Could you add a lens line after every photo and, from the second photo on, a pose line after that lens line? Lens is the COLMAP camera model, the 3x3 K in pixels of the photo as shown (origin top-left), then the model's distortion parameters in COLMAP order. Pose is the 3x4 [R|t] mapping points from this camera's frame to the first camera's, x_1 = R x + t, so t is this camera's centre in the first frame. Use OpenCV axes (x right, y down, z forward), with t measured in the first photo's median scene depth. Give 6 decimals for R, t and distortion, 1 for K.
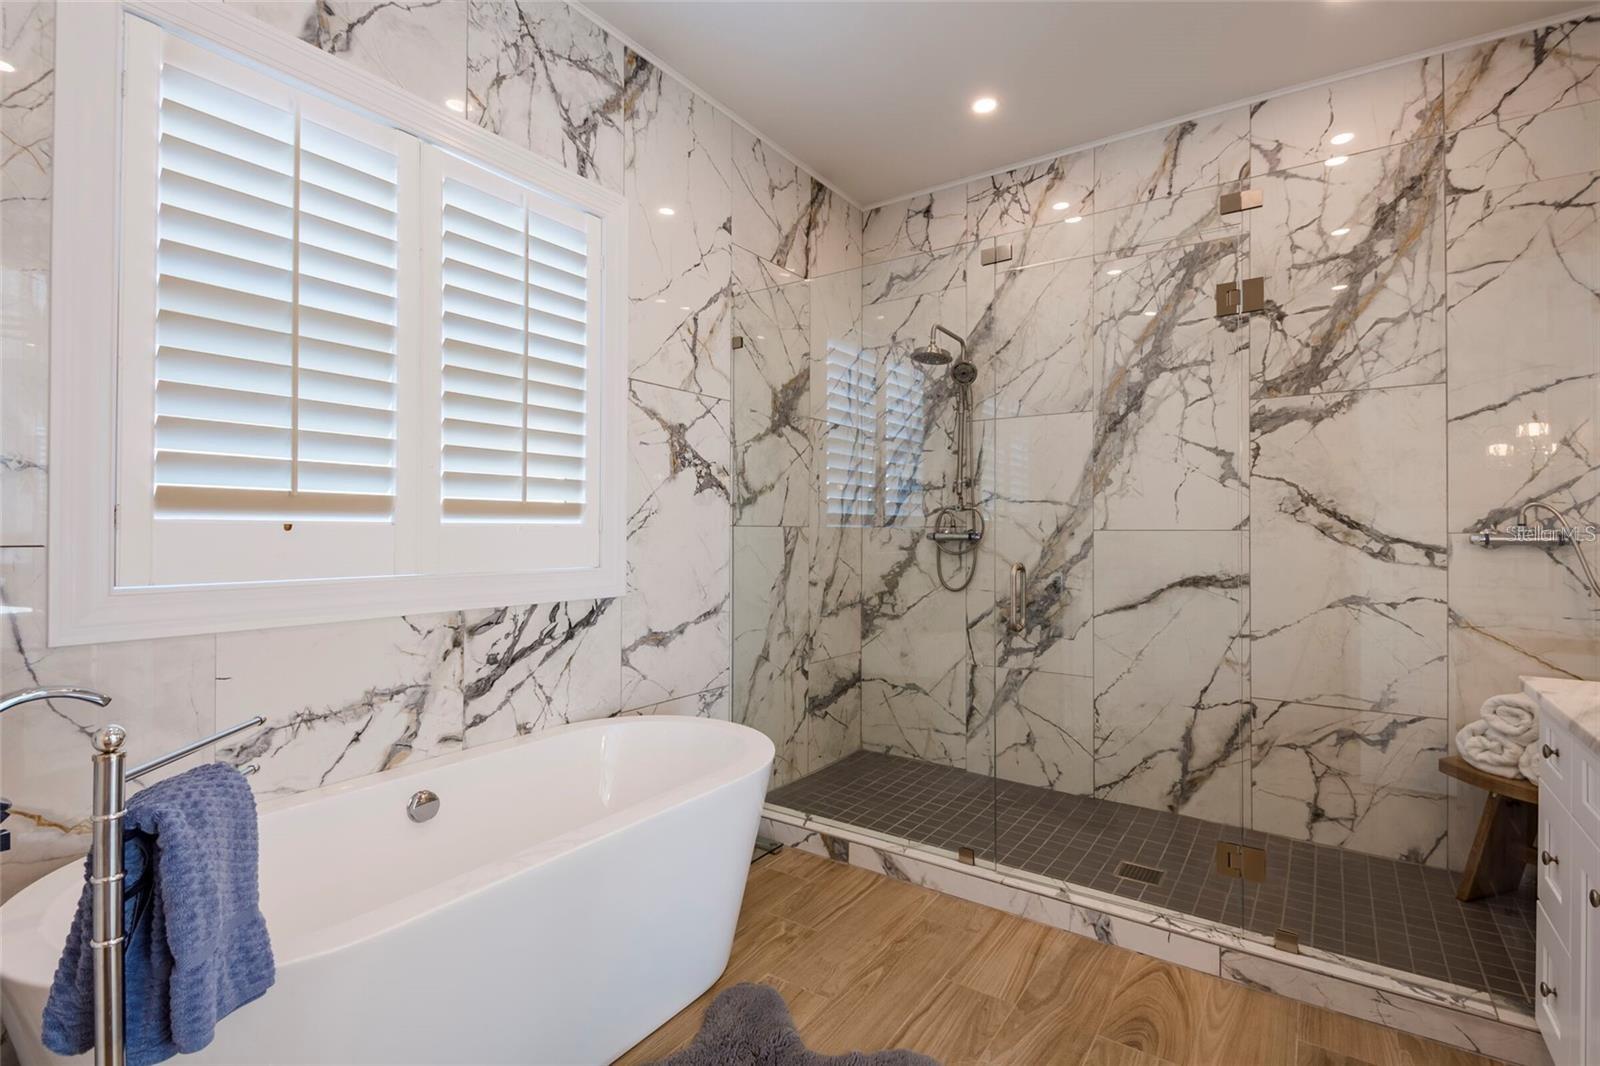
lens RADIAL K [[749.0, 0, 786.0], [0, 749.0, 524.7], [0, 0, 1]] dist [0.027510, -0.017049]
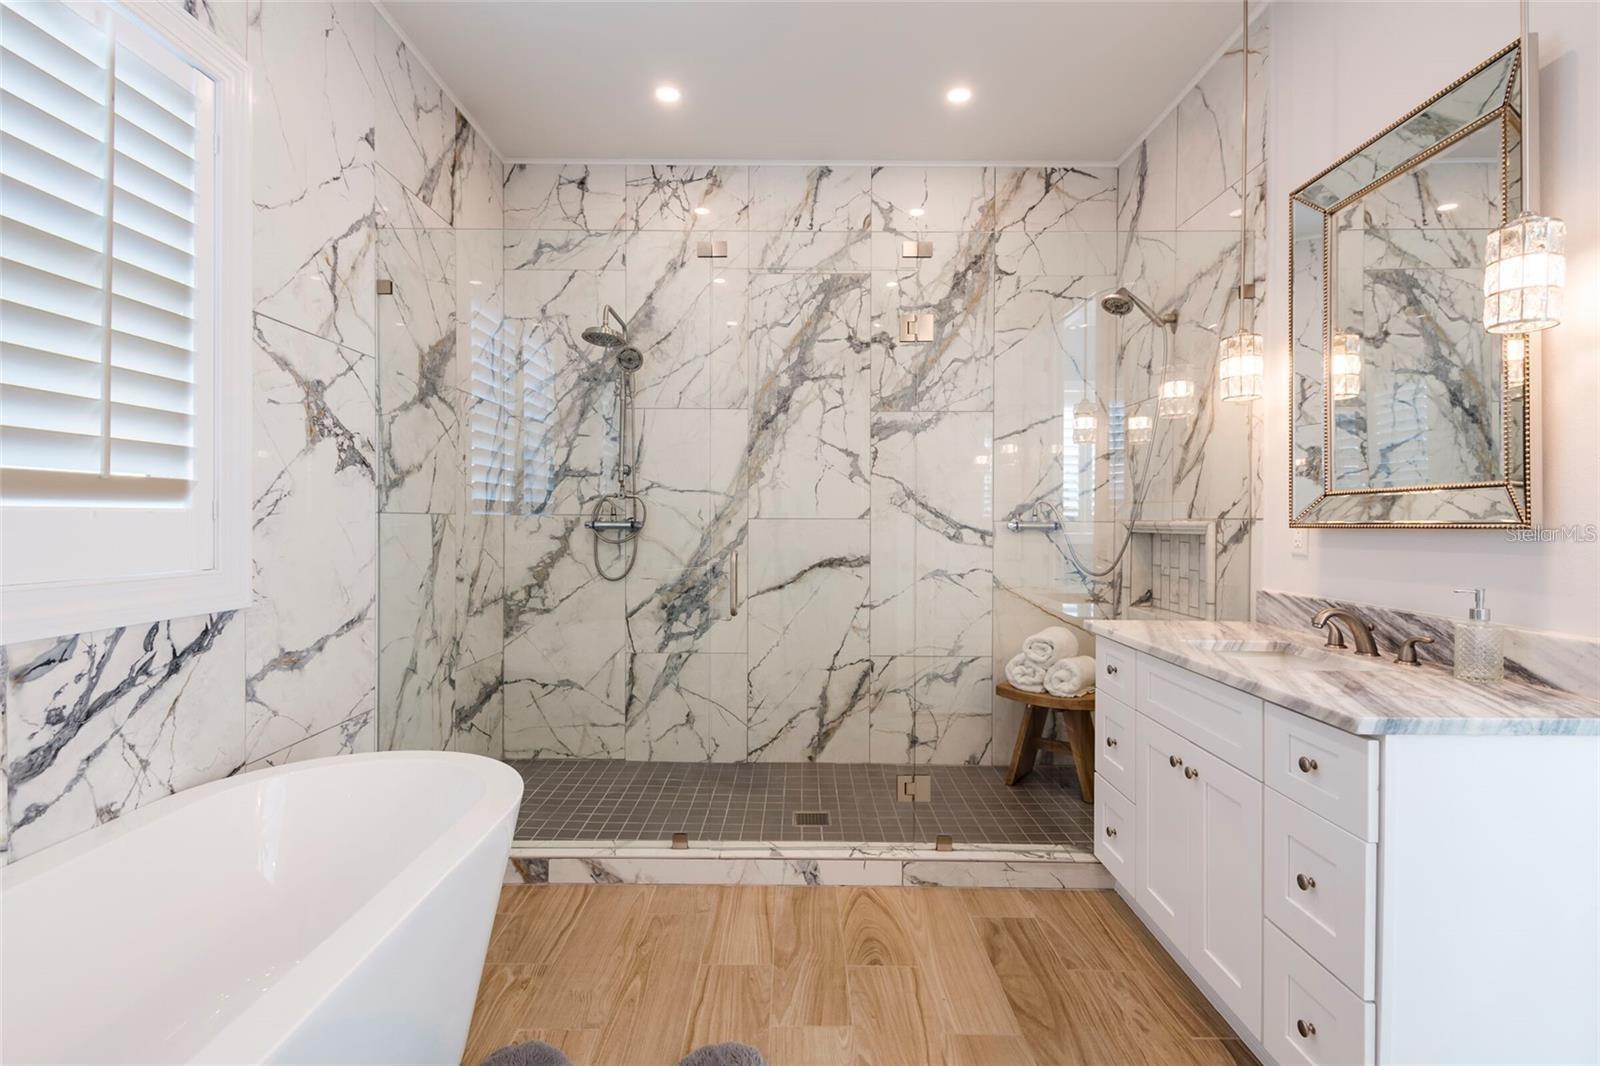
lens RADIAL K [[749.0, 0, 786.0], [0, 749.0, 524.7], [0, 0, 1]] dist [0.027510, -0.017049]
pose [[0.821999, -0.002741, 0.569482, -0.186816], [-0.006398, 0.999881, 0.014048, 0.000407], [-0.569453, -0.015191, 0.821884, 0.083049]]
